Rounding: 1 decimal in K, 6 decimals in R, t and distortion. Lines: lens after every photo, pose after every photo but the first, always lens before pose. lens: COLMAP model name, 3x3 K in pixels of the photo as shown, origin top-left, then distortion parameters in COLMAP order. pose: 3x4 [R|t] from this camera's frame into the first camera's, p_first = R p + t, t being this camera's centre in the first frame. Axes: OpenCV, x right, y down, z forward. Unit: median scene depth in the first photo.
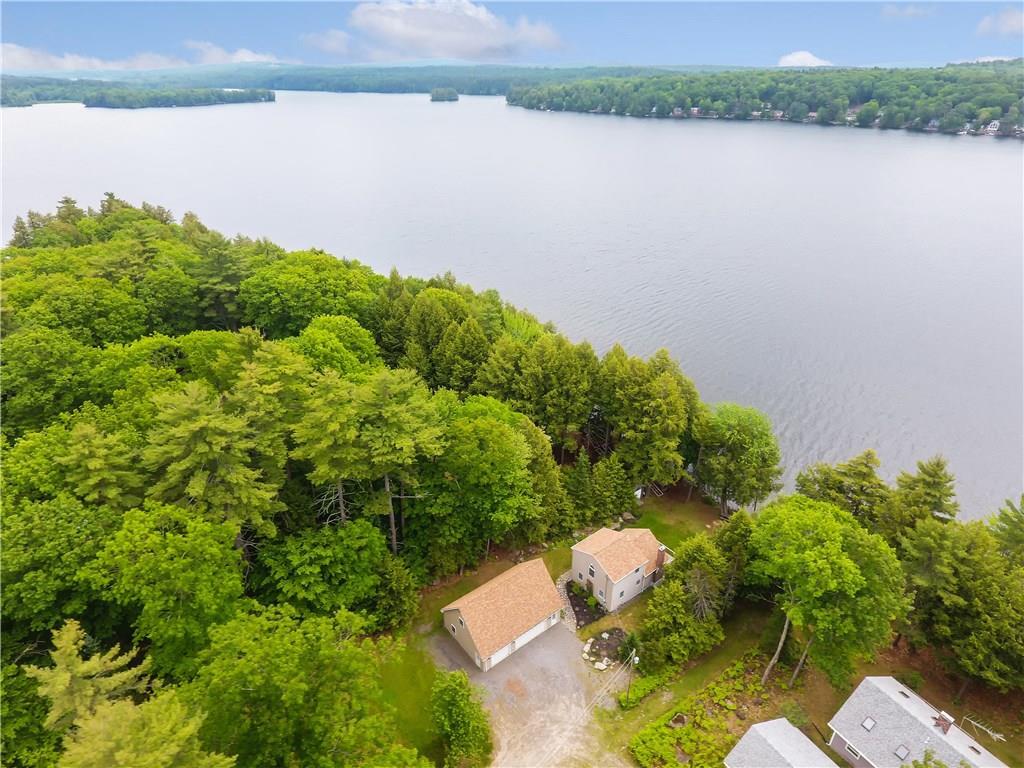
lens RADIAL K [[595.5, 0, 512.0], [0, 595.5, 384.0], [0, 0, 1]] dist [-0.005289, 0.002054]
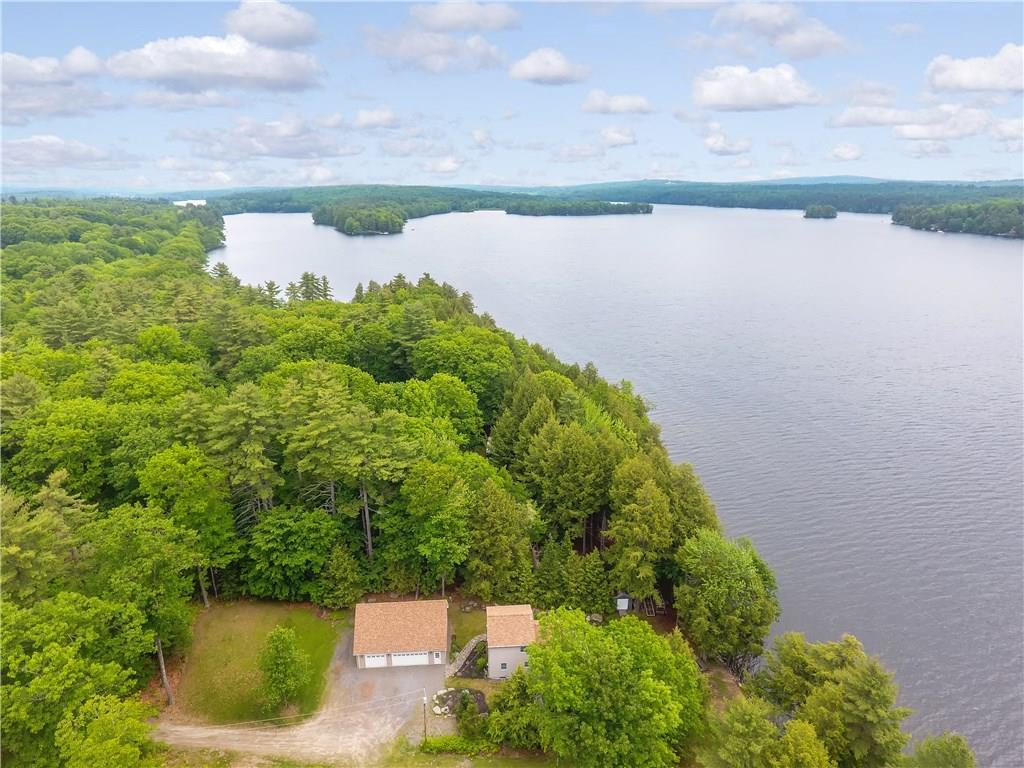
lens RADIAL K [[595.5, 0, 512.0], [0, 595.5, 384.0], [0, 0, 1]] dist [-0.005289, 0.002054]
pose [[0.829744, 0.176774, -0.529411, 0.248461], [-0.261953, 0.960902, -0.089707, -0.010814], [0.492855, 0.213115, 0.843609, 0.011603]]
